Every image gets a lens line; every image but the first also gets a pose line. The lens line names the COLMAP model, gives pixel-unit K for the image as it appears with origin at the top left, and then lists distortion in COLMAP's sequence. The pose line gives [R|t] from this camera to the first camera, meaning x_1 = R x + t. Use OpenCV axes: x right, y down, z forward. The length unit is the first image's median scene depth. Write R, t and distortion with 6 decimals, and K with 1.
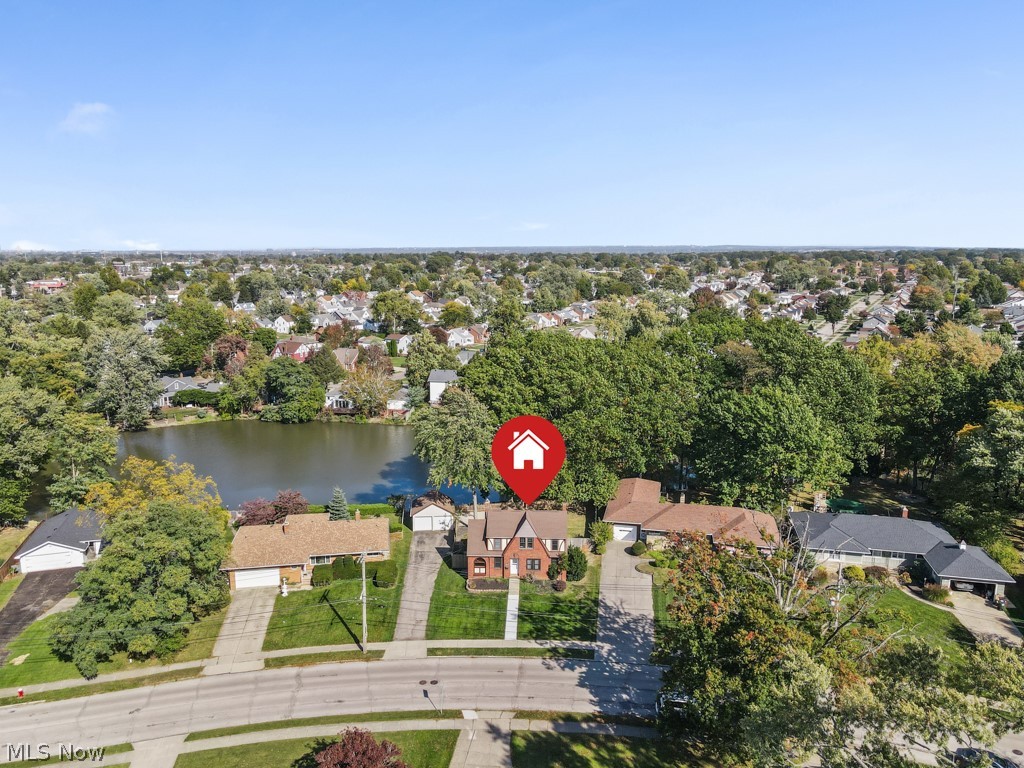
lens RADIAL K [[736.6, 0, 514.7], [0, 736.6, 382.7], [0, 0, 1]] dist [0.017413, 0.006014]
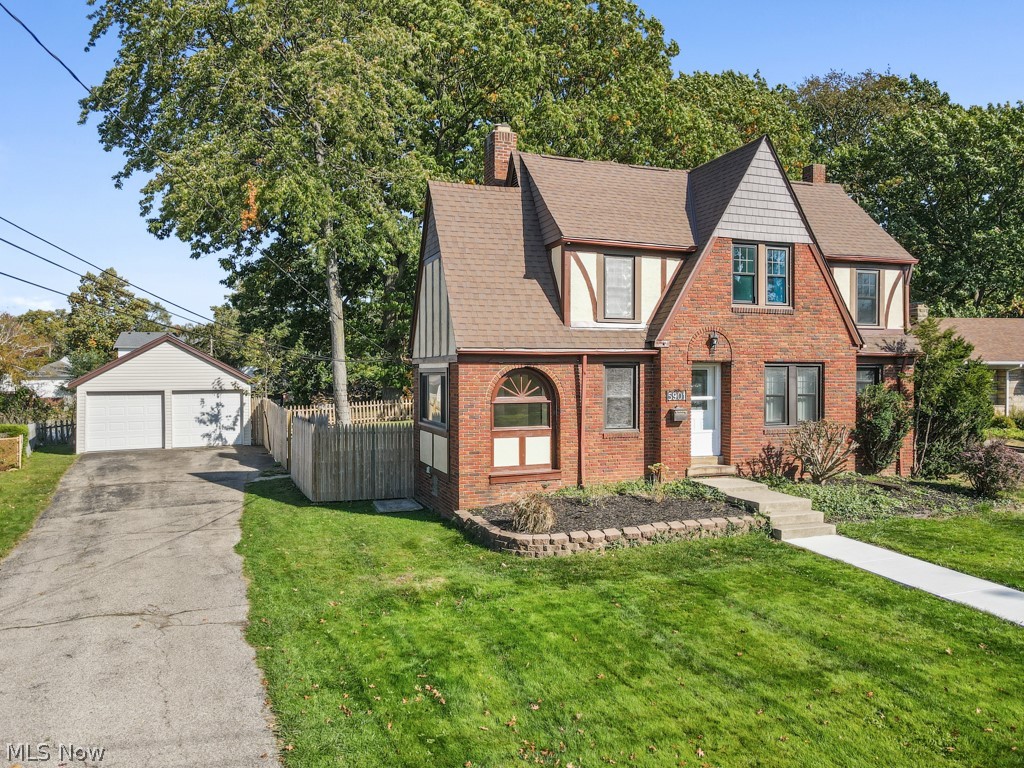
lens RADIAL K [[736.6, 0, 512.8], [0, 736.6, 379.8], [0, 0, 1]] dist [0.017413, 0.006014]
pose [[0.926136, -0.007635, 0.377111, -0.129178], [0.073069, 0.984488, -0.159515, 0.301938], [-0.370044, 0.175287, 0.912328, 0.959317]]
